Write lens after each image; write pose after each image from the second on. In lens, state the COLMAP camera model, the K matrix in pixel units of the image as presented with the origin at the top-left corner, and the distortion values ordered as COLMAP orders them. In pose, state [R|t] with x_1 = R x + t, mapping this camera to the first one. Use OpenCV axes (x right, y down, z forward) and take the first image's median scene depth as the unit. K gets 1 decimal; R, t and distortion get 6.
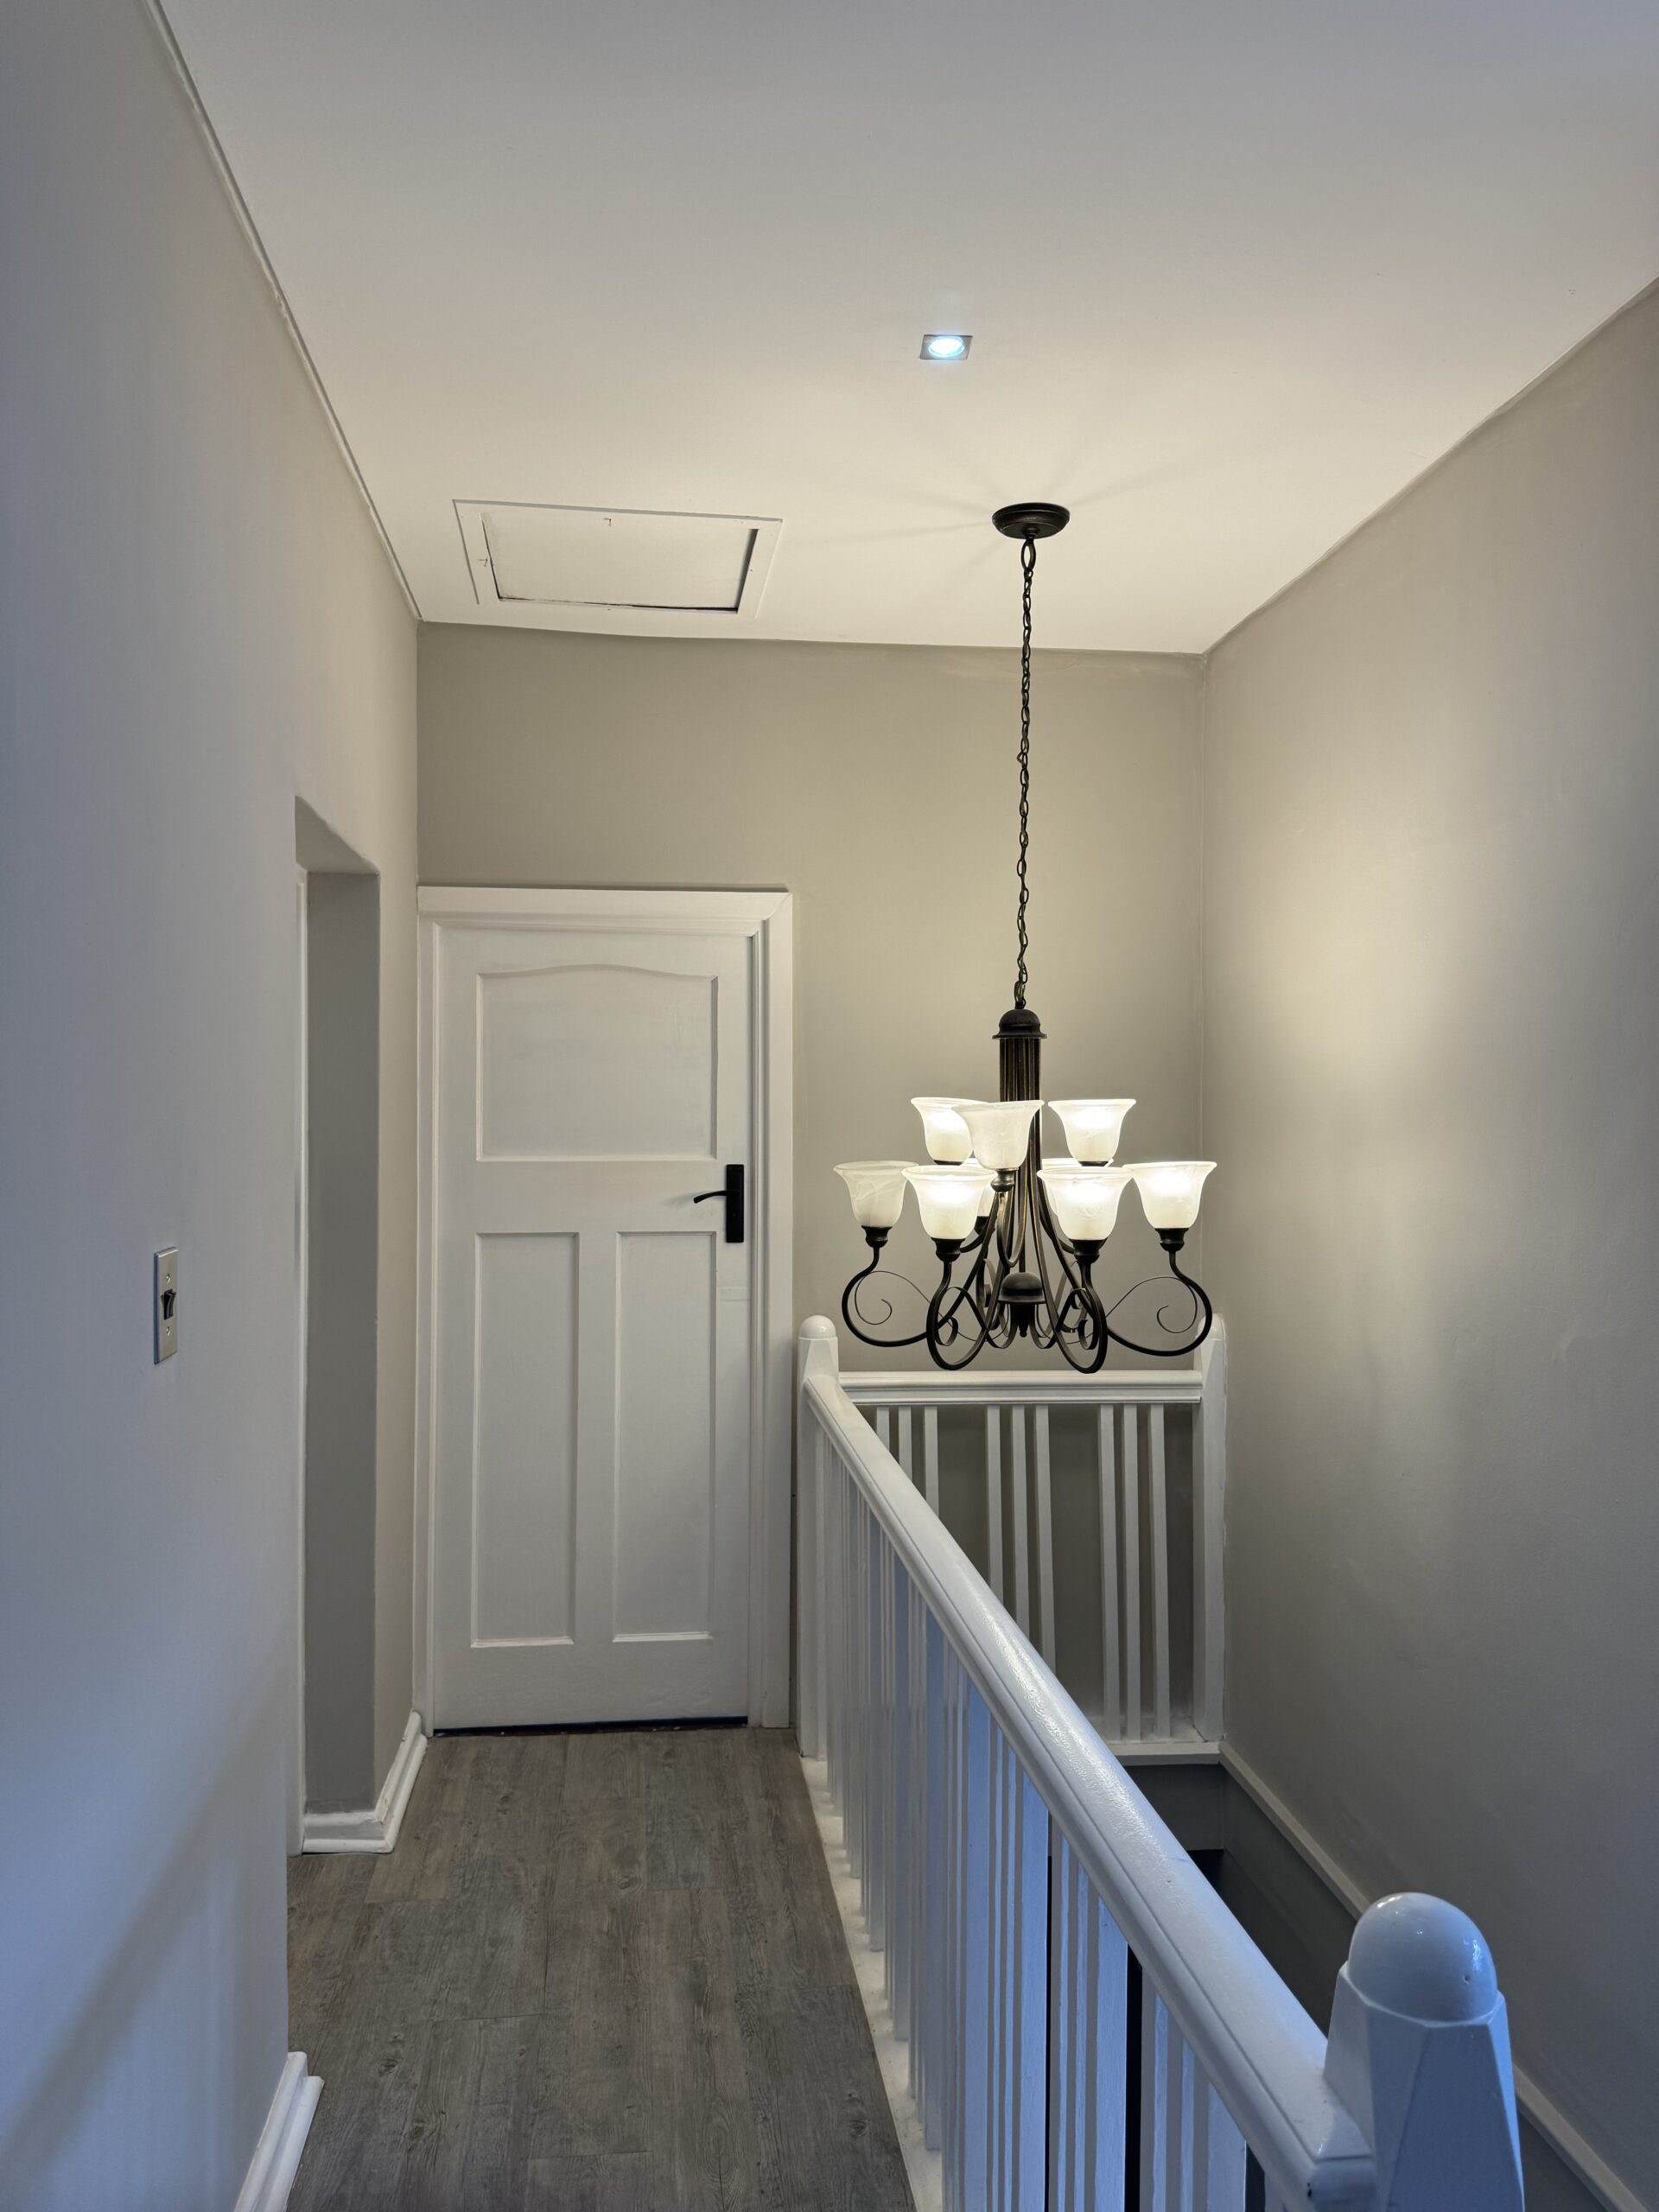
lens RADIAL K [[1539.3, 0, 818.9], [0, 1539.3, 1105.4], [0, 0, 1]] dist [0.038578, -0.030873]
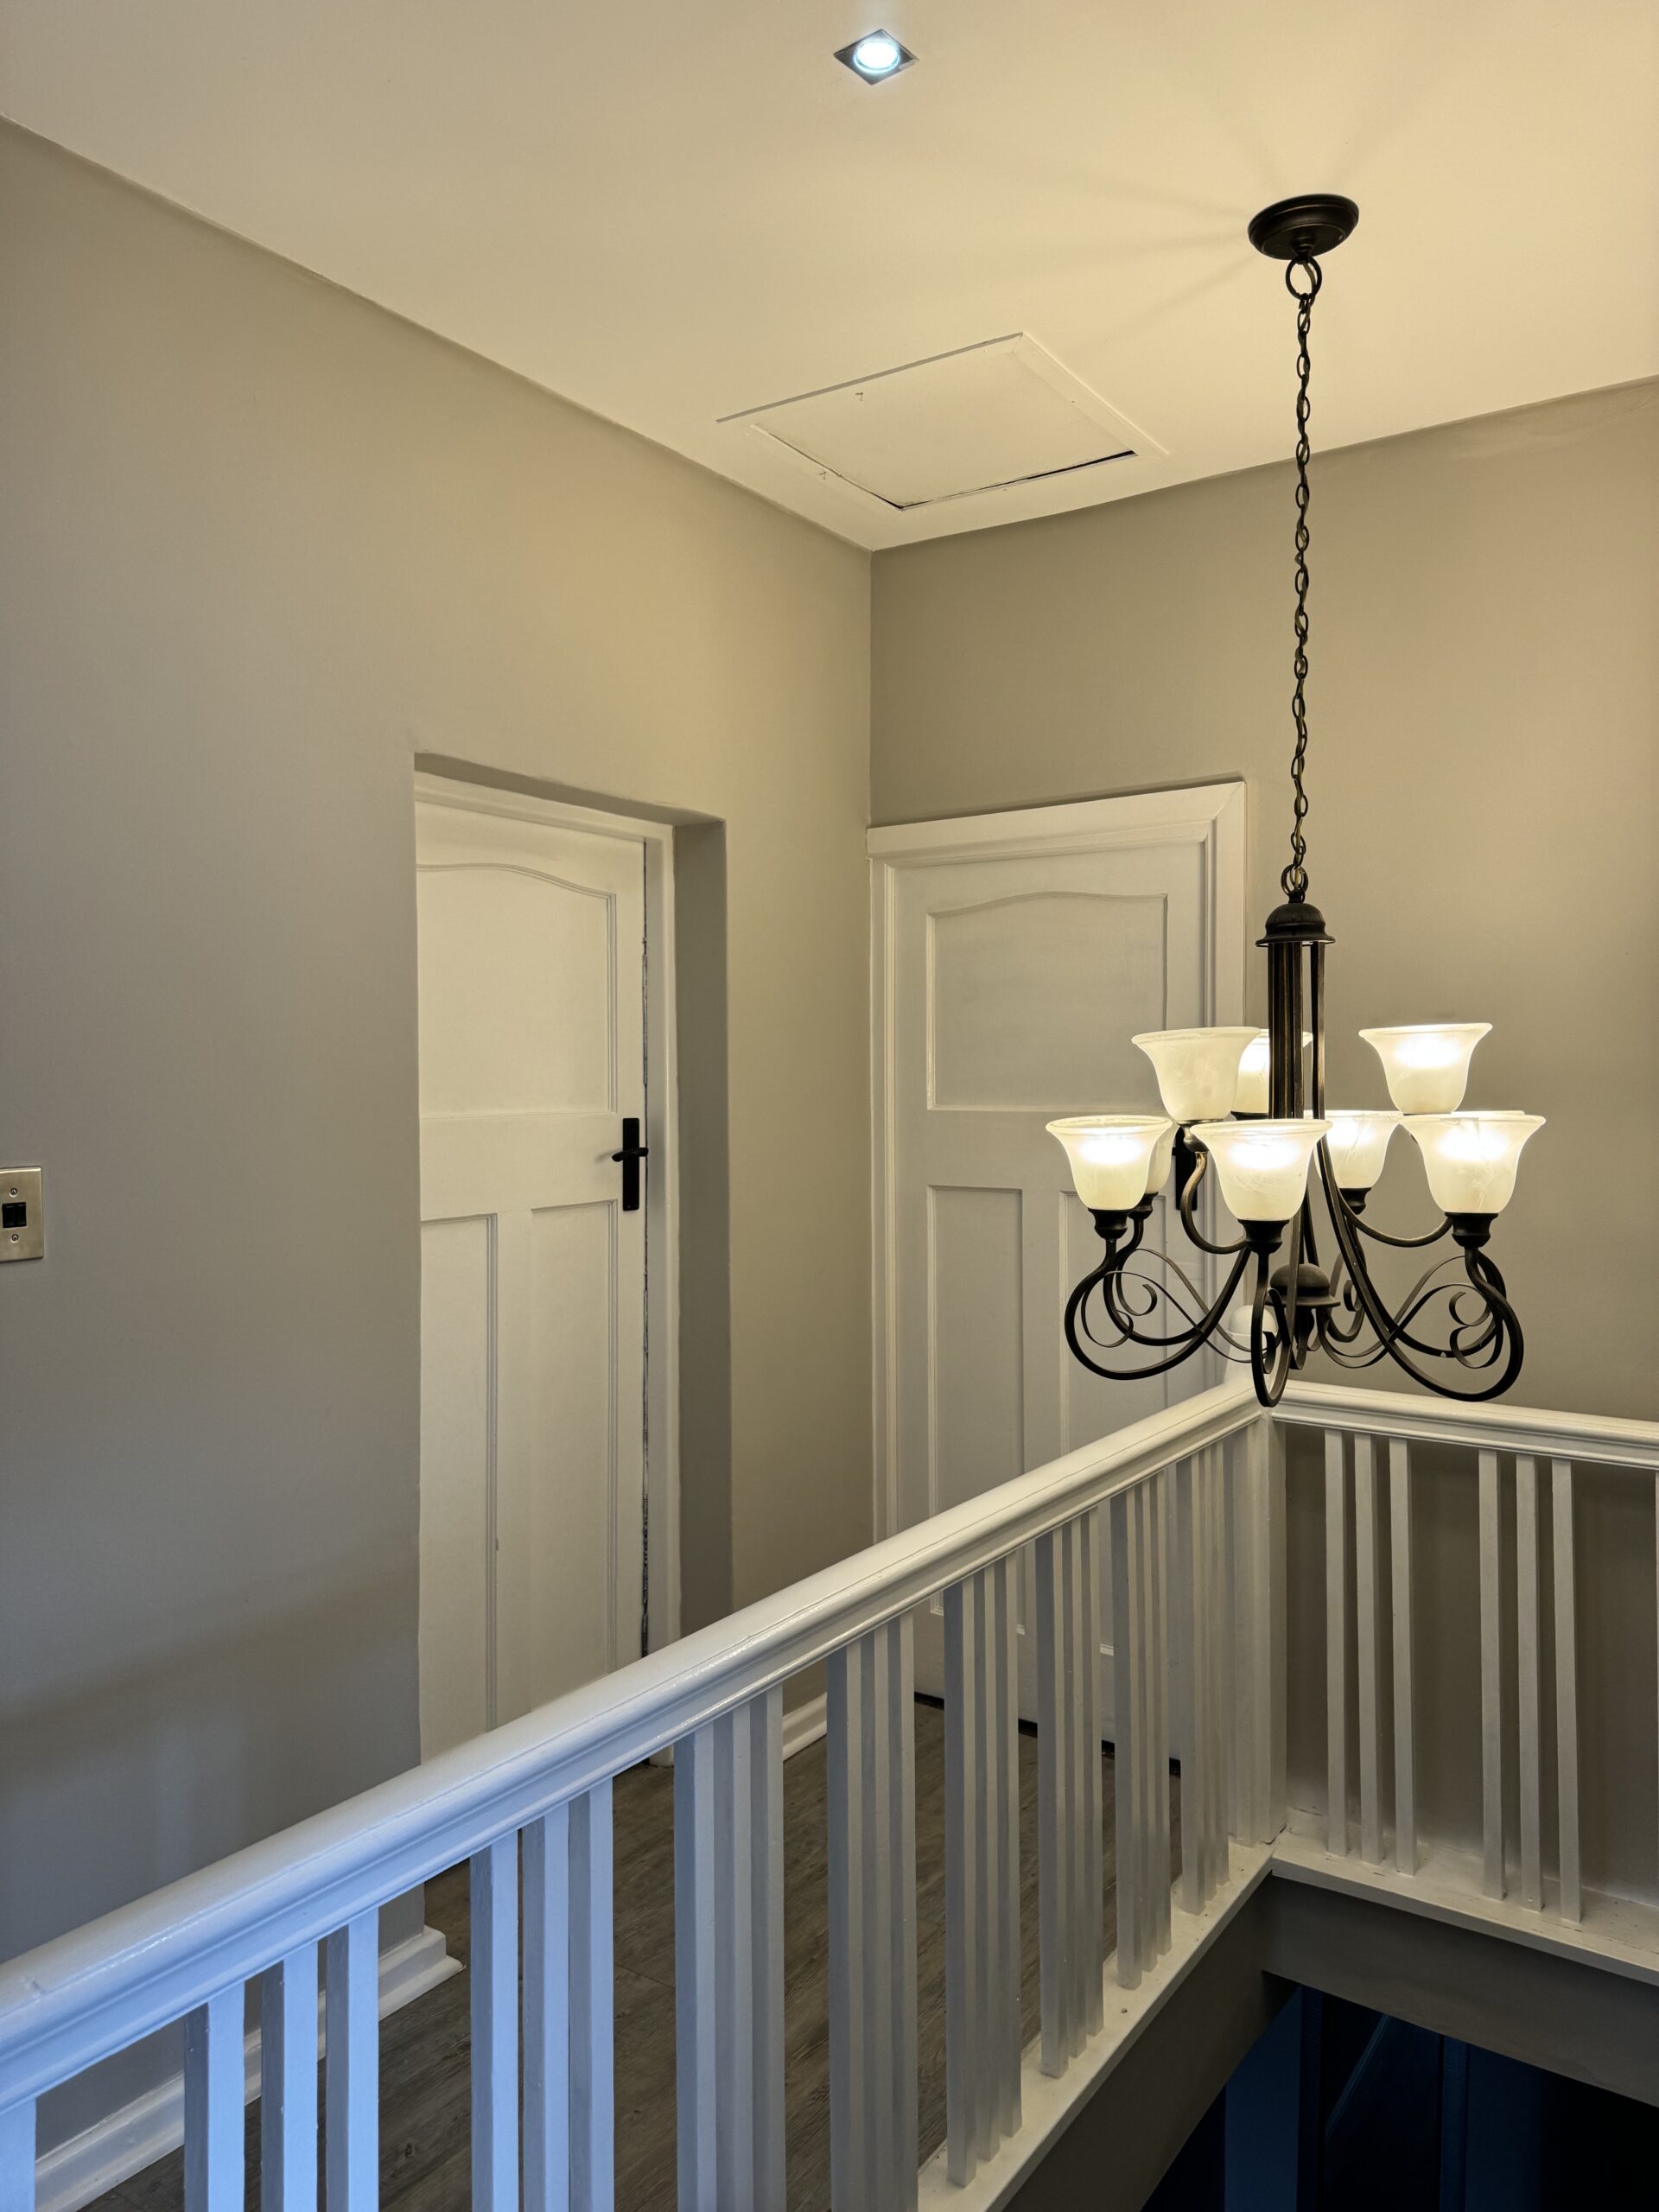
lens RADIAL K [[1539.3, 0, 823.2], [0, 1539.3, 1104.8], [0, 0, 1]] dist [0.038578, -0.030873]
pose [[0.744949, 0.004702, -0.667105, 0.367617], [0.013638, 0.999659, 0.022275, 0.010815], [0.666982, -0.025692, 0.744630, 0.247805]]
